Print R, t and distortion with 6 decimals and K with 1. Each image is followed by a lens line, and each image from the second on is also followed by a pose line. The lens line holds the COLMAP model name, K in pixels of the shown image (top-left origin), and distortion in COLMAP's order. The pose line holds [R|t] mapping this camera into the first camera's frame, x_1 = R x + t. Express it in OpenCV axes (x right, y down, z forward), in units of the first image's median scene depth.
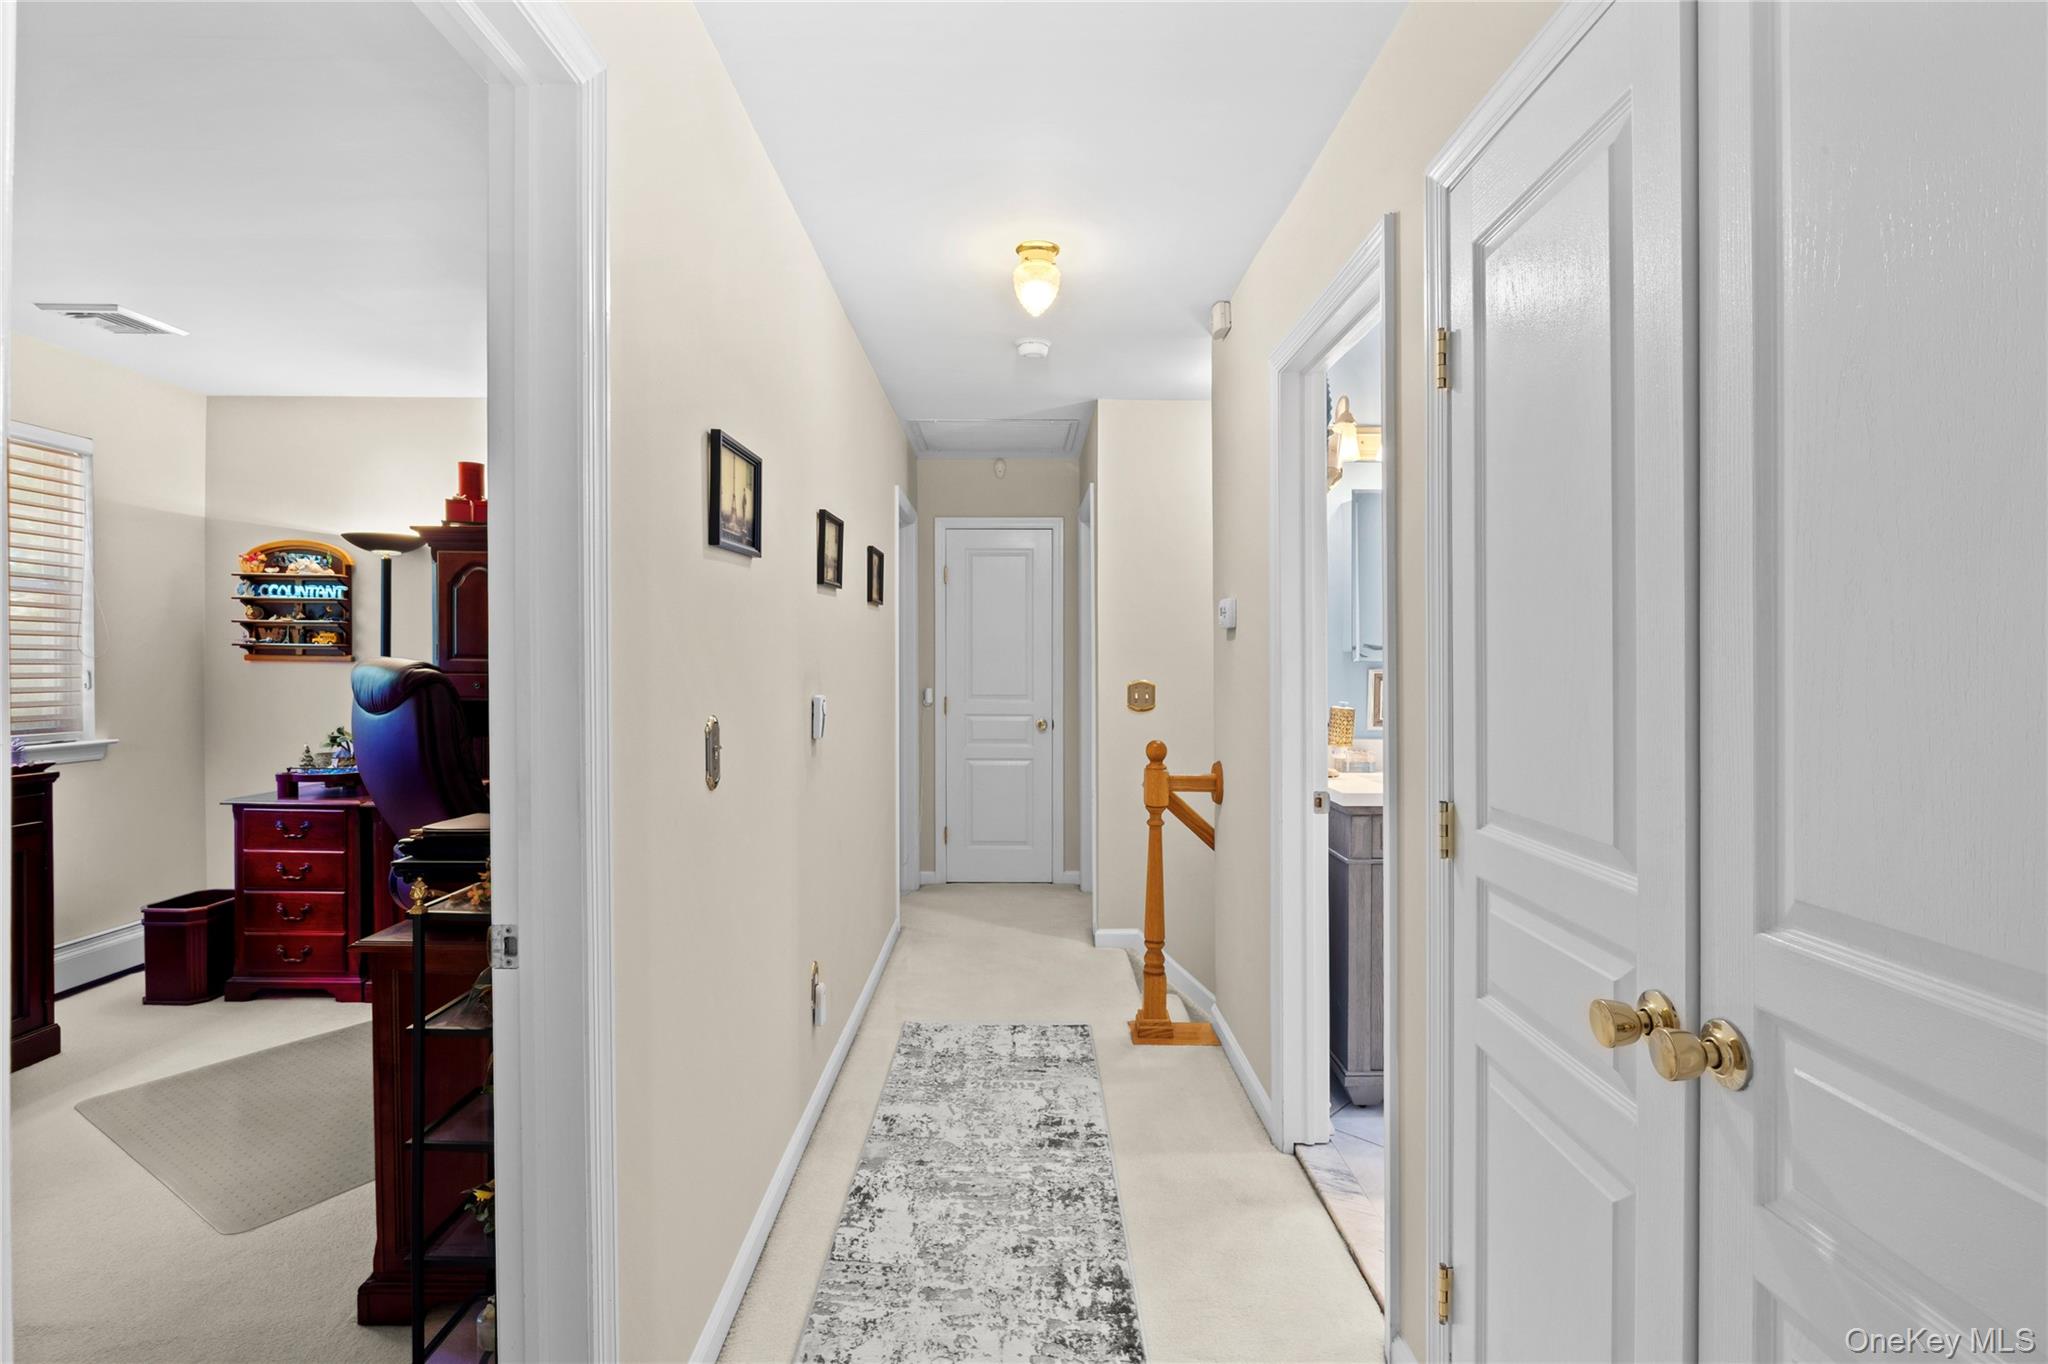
lens RADIAL K [[976.3, 0, 1033.4], [0, 976.3, 664.3], [0, 0, 1]] dist [-0.009421, -0.001344]
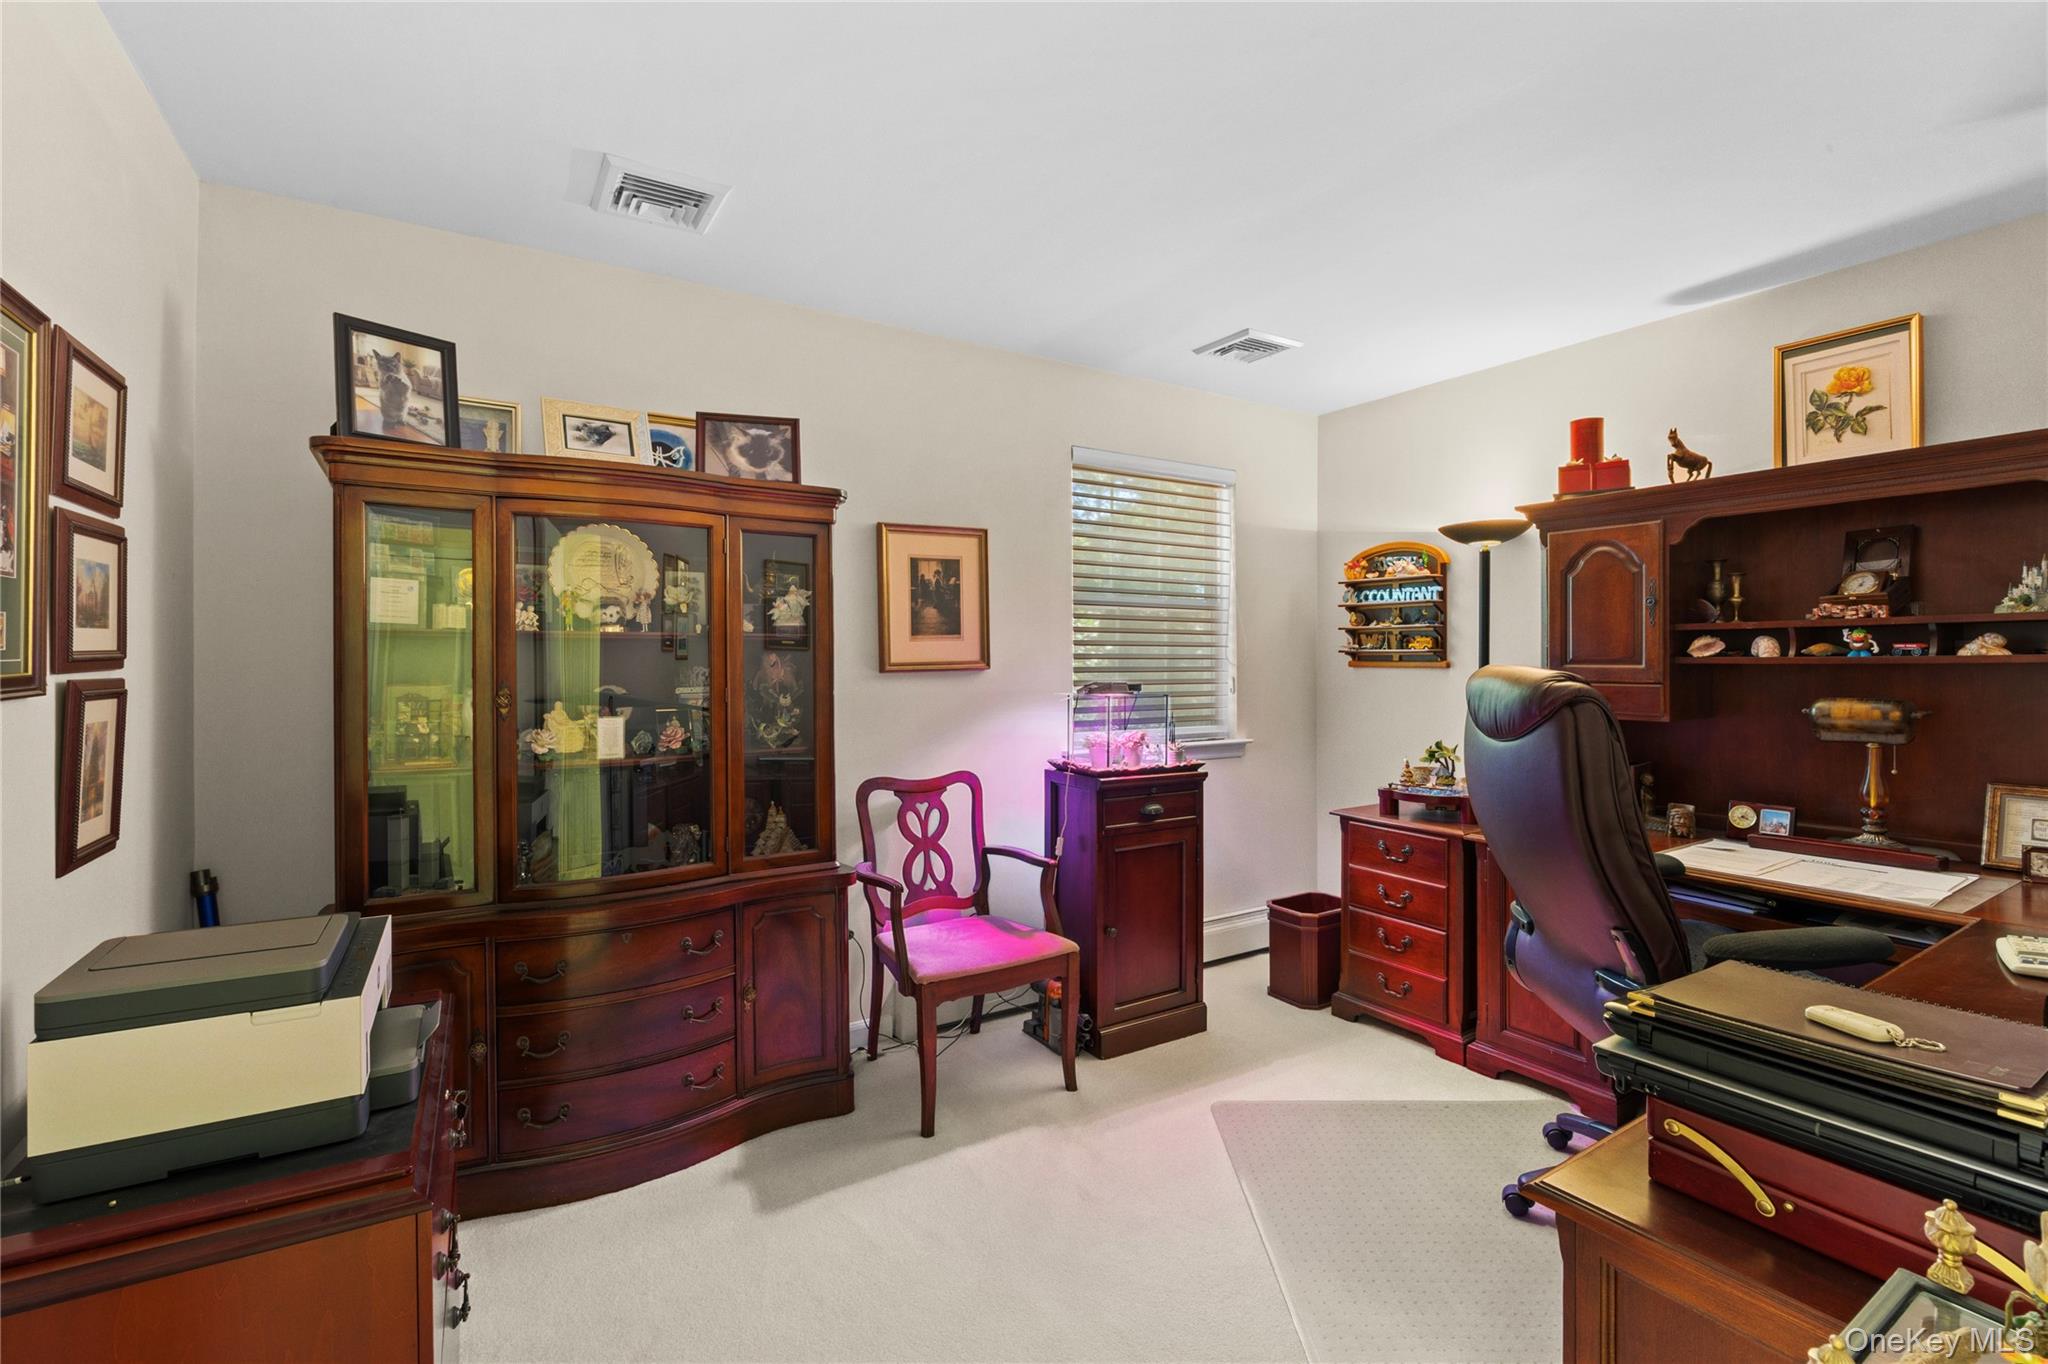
lens RADIAL K [[887.6, 0, 1024.4], [0, 887.6, 680.1], [0, 0, 1]] dist [-0.016606, 0.001010]
pose [[0.520328, 0.011457, -0.853890, -0.205559], [0.002793, 0.999882, 0.015119, -0.005343], [0.853962, -0.010252, 0.520234, 0.235888]]
